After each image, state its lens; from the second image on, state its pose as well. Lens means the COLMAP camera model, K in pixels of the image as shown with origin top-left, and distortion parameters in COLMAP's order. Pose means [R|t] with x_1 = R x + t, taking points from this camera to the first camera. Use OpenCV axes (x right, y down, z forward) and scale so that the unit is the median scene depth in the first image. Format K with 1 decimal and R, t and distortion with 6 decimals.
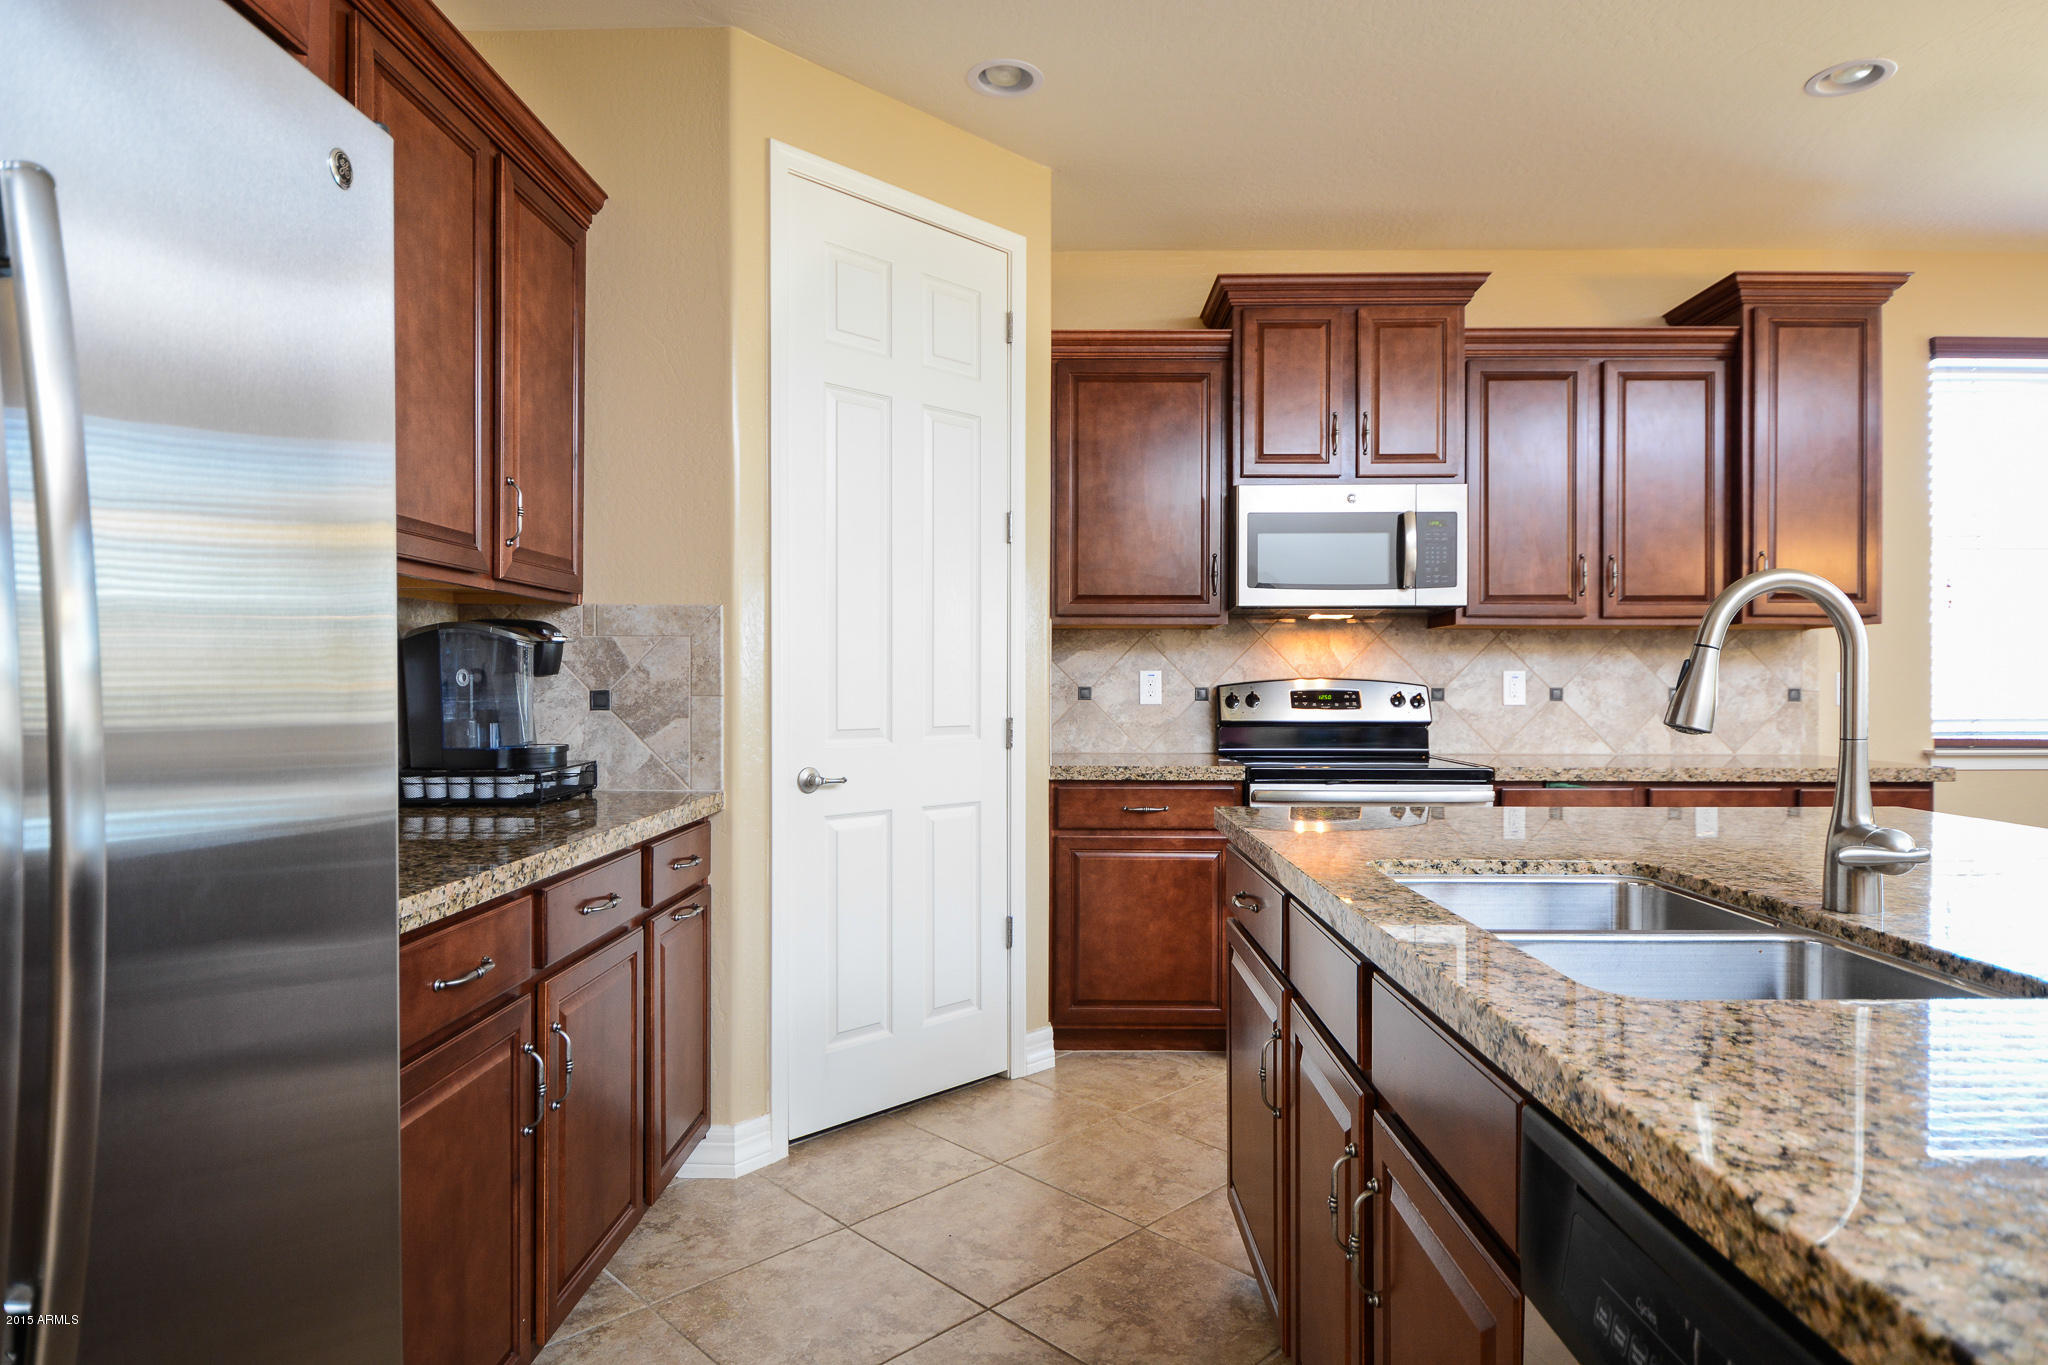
lens RADIAL K [[1141.0, 0, 1034.1], [0, 1141.0, 688.0], [0, 0, 1]] dist [0.019802, -0.028313]
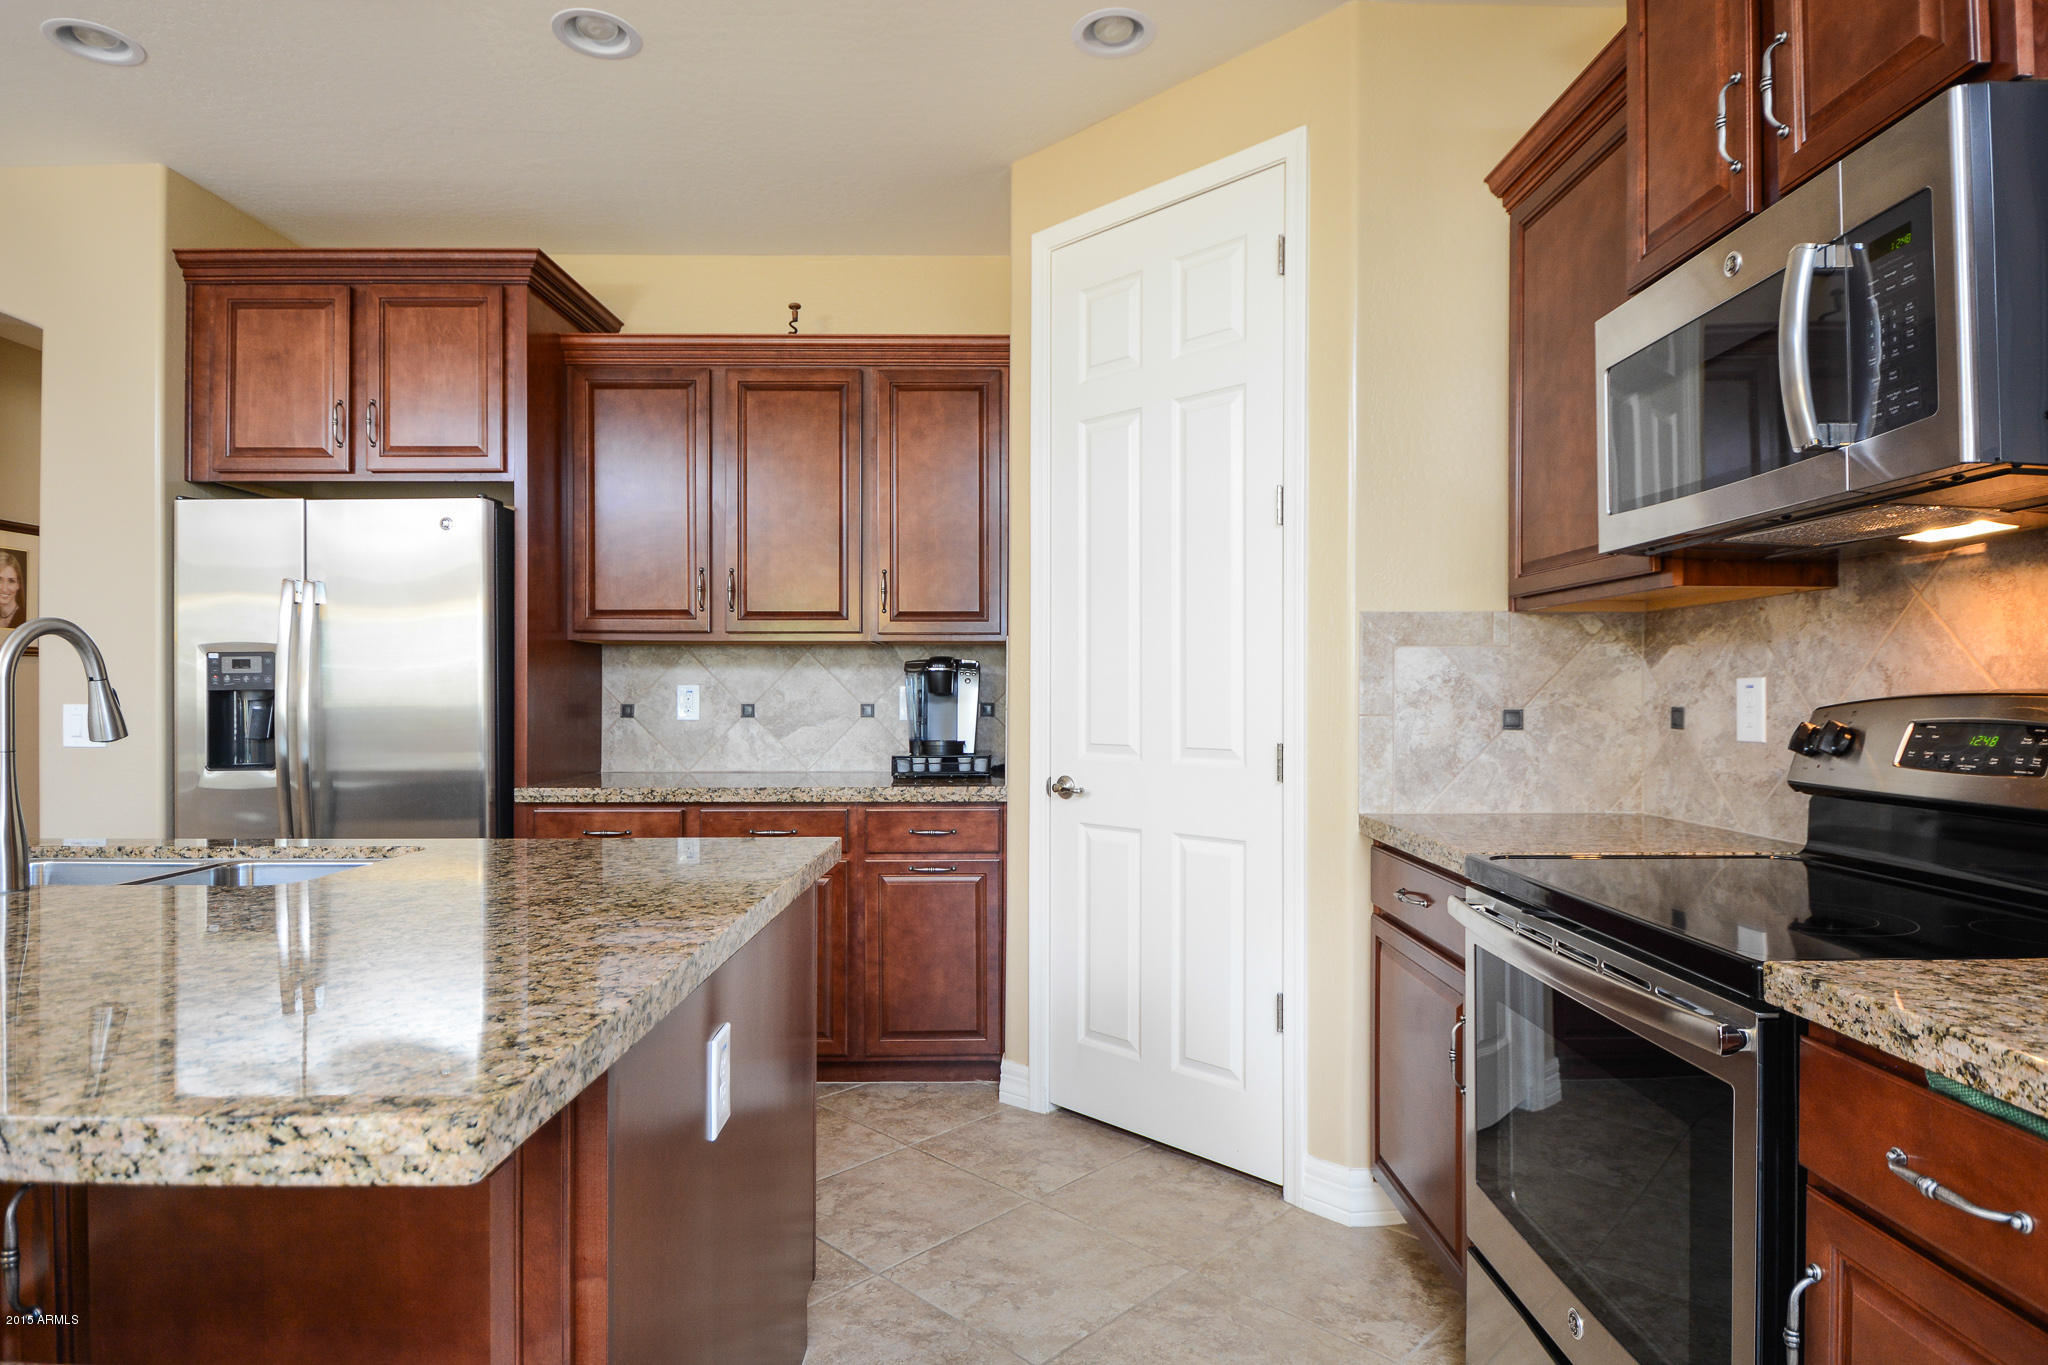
lens RADIAL K [[1094.8, 0, 1032.3], [0, 1094.8, 689.7], [0, 0, 1]] dist [0.016607, -0.027776]
pose [[0.023705, -0.003894, -0.999711, 0.607352], [-0.003165, 0.999987, -0.003970, -0.006549], [0.999714, 0.003258, 0.023692, 0.662694]]
